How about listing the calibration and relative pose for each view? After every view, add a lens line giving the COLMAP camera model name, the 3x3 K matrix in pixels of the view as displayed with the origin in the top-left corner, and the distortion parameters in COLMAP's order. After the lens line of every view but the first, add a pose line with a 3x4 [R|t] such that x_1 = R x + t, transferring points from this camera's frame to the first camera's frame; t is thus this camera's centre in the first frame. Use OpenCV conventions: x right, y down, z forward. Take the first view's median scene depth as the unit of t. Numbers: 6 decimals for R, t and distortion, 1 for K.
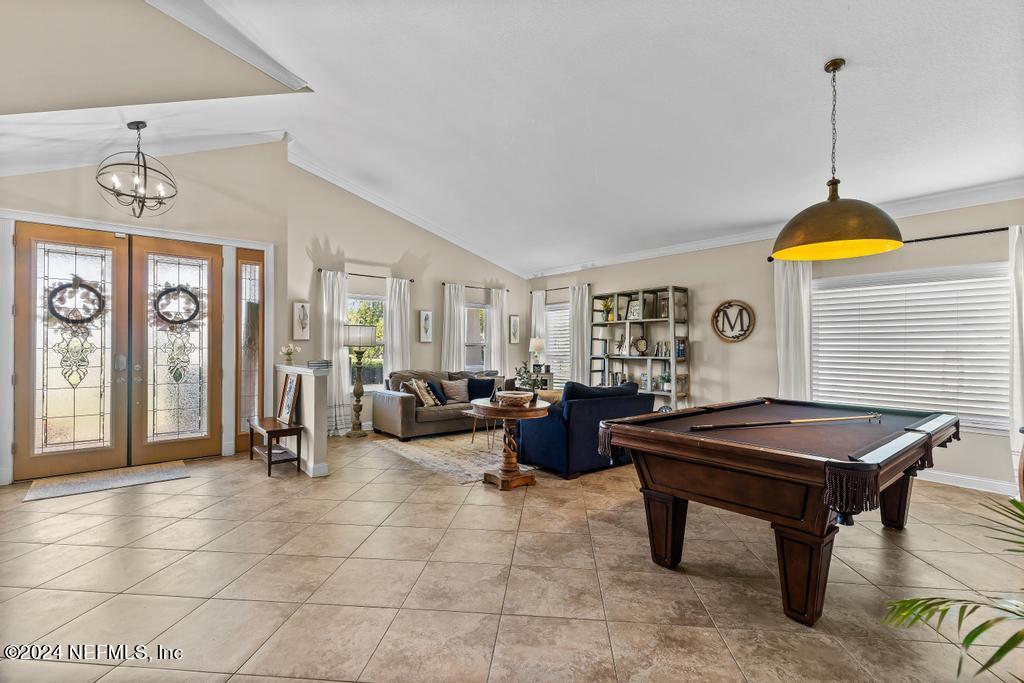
lens RADIAL K [[469.9, 0, 518.9], [0, 469.9, 343.0], [0, 0, 1]] dist [0.006492, 0.000051]
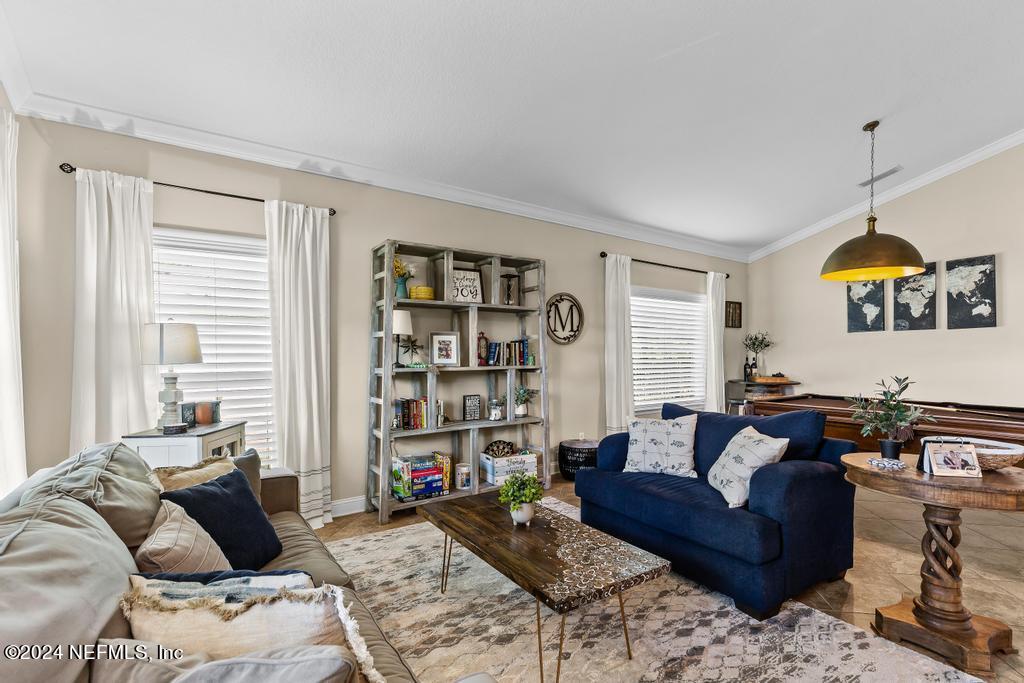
lens RADIAL K [[469.9, 0, 538.3], [0, 469.9, 364.0], [0, 0, 1]] dist [0.006492, 0.000051]
pose [[0.075514, -0.026414, 0.996795, -0.331701], [-0.004852, 0.999628, 0.026856, 0.009467], [-0.997133, -0.006865, 0.075358, 0.889654]]
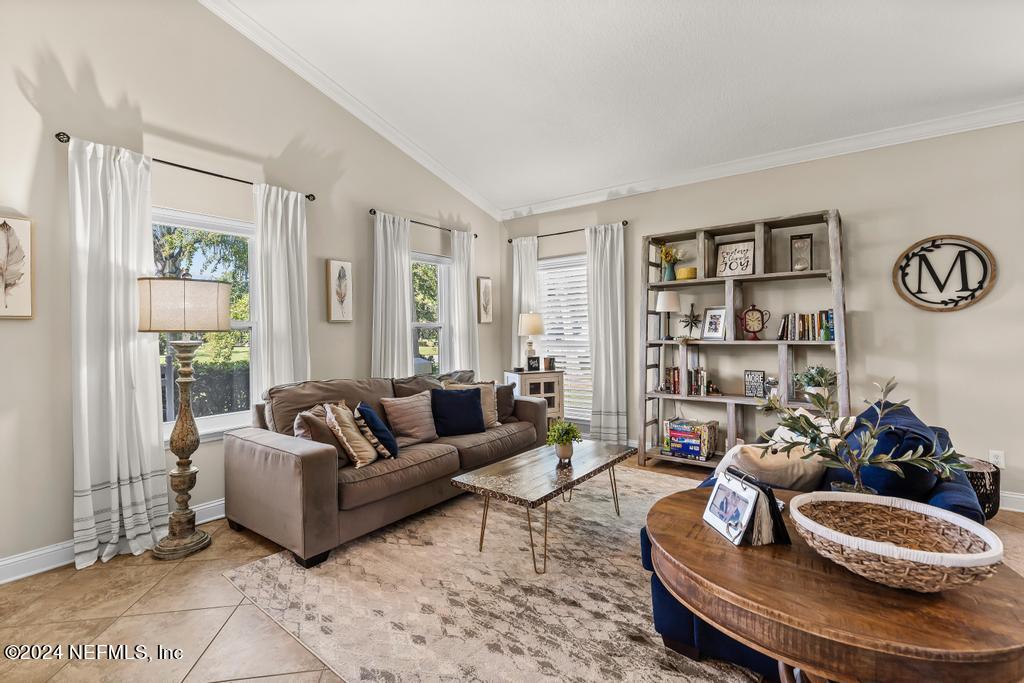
lens RADIAL K [[469.9, 0, 517.8], [0, 469.9, 327.7], [0, 0, 1]] dist [0.006492, 0.000051]
pose [[0.971896, -0.017033, 0.234792, -0.149780], [0.016184, 0.999854, 0.005540, 0.005766], [-0.234852, -0.001585, 0.972030, 0.520613]]
